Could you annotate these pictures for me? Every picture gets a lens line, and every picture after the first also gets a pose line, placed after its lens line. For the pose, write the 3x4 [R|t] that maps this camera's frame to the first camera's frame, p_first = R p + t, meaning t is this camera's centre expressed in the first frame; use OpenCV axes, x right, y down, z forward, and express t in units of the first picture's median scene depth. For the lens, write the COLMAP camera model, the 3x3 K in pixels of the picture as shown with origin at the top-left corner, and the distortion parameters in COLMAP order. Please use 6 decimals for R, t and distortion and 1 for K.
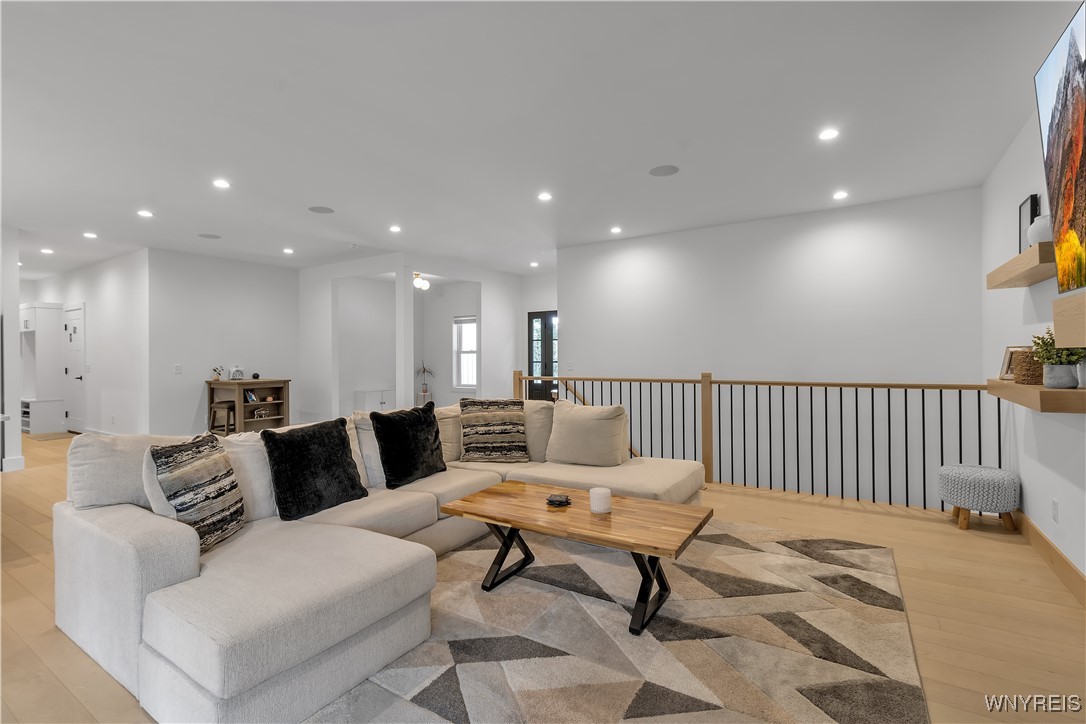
lens RADIAL K [[491.1, 0, 540.0], [0, 491.1, 358.8], [0, 0, 1]] dist [-0.000999, -0.000214]
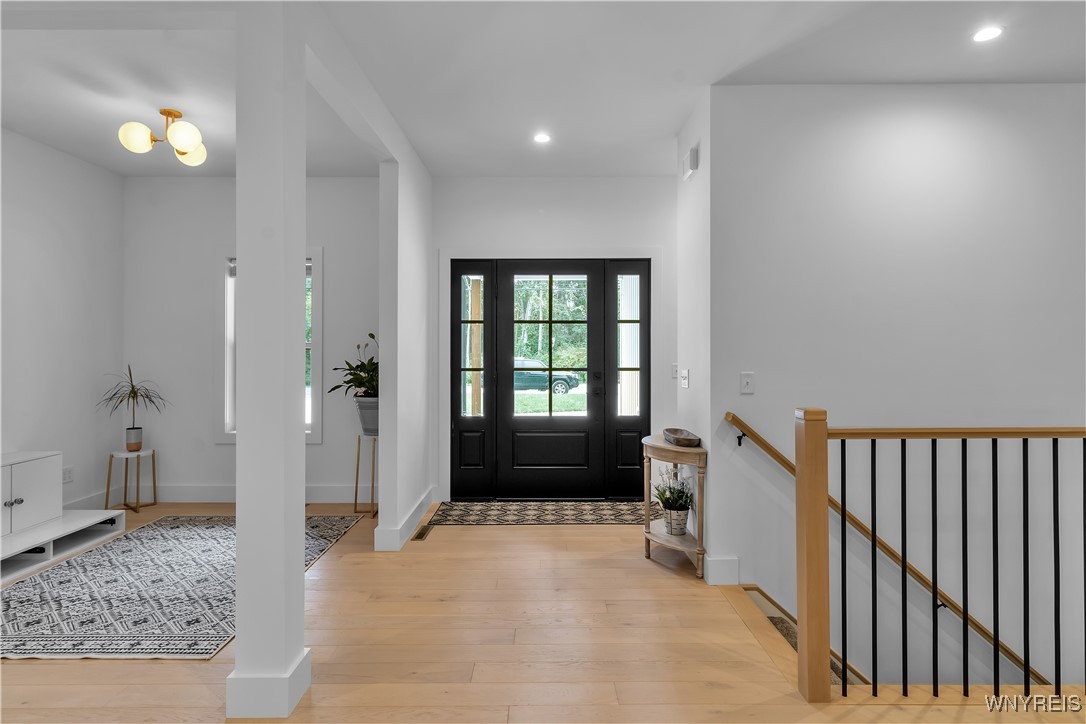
lens RADIAL K [[590.8, 0, 544.0], [0, 590.8, 351.2], [0, 0, 1]] dist [0.001178, 0.000691]
pose [[0.840989, 0.008279, 0.540989, -0.312685], [-0.003184, 0.999941, -0.010353, -0.006572], [-0.541043, 0.006984, 0.840966, 0.643400]]
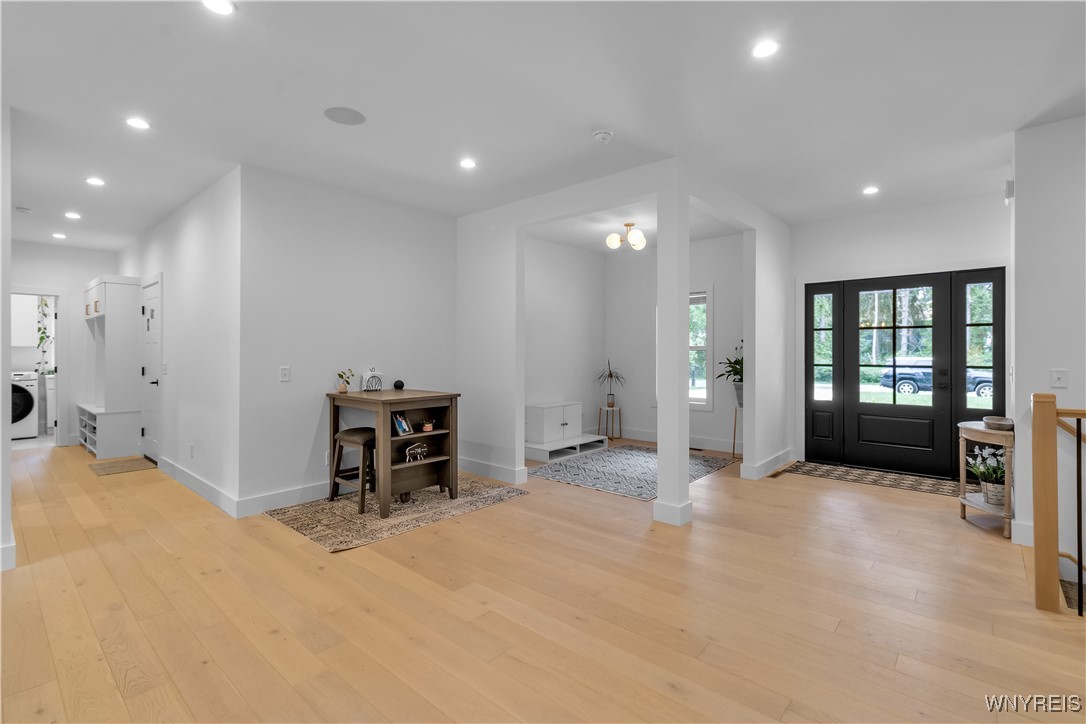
lens RADIAL K [[497.9, 0, 540.7], [0, 497.9, 352.3], [0, 0, 1]] dist [-0.000261, 0.000168]
pose [[0.987503, 0.007379, -0.157429, -0.321860], [-0.008305, 0.999952, -0.005226, -0.004472], [0.157383, 0.006468, 0.987517, 0.432911]]
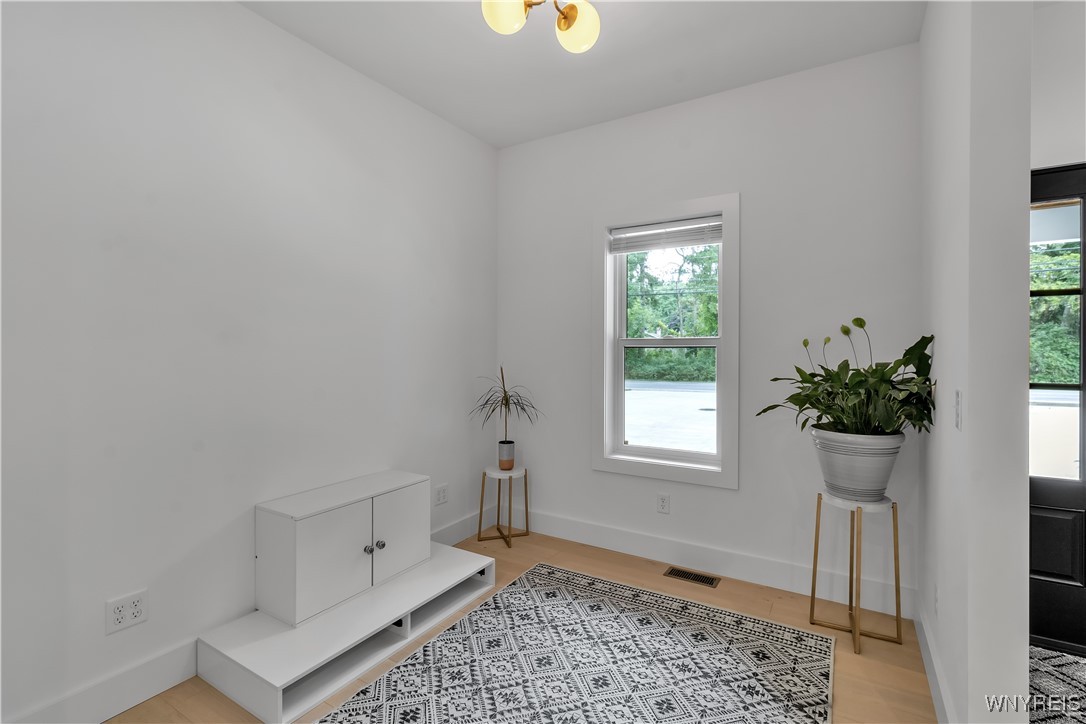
lens RADIAL K [[497.9, 0, 540.7], [0, 497.9, 352.3], [0, 0, 1]] dist [-0.000261, 0.000168]
pose [[0.999700, 0.010615, 0.022077, -0.318887], [-0.010521, 0.999935, -0.004386, -0.008071], [-0.022122, 0.004153, 0.999747, 0.979877]]
